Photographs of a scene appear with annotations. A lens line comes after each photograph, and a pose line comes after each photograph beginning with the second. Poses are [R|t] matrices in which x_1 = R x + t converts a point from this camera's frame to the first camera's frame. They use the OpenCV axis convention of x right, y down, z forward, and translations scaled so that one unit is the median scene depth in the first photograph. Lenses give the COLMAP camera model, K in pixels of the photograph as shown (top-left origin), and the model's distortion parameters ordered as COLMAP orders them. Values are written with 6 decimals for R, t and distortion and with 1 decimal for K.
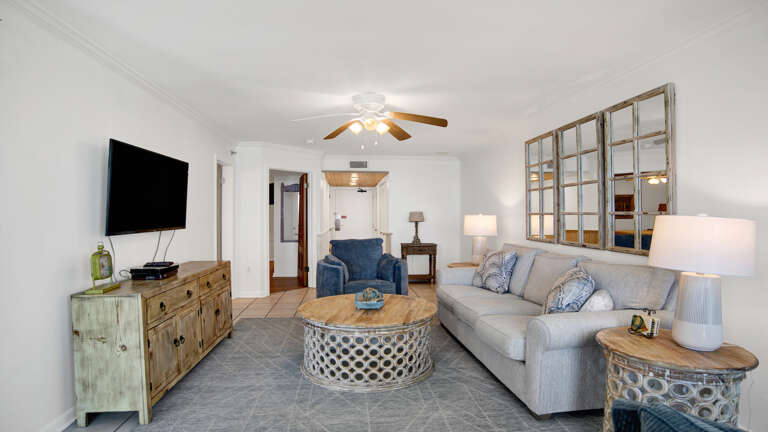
lens RADIAL K [[412.1, 0, 358.0], [0, 412.1, 213.9], [0, 0, 1]] dist [-0.050287, 0.005712]
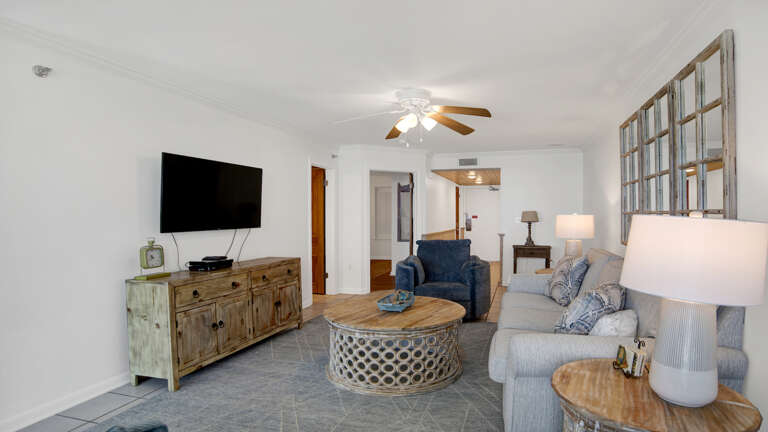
lens RADIAL K [[412.1, 0, 381.2], [0, 412.1, 219.2], [0, 0, 1]] dist [-0.050287, 0.005712]
pose [[0.934533, 0.000617, -0.355876, 0.383703], [0.004146, 0.999912, 0.012622, 0.000322], [0.355852, -0.013271, 0.934448, 0.088984]]
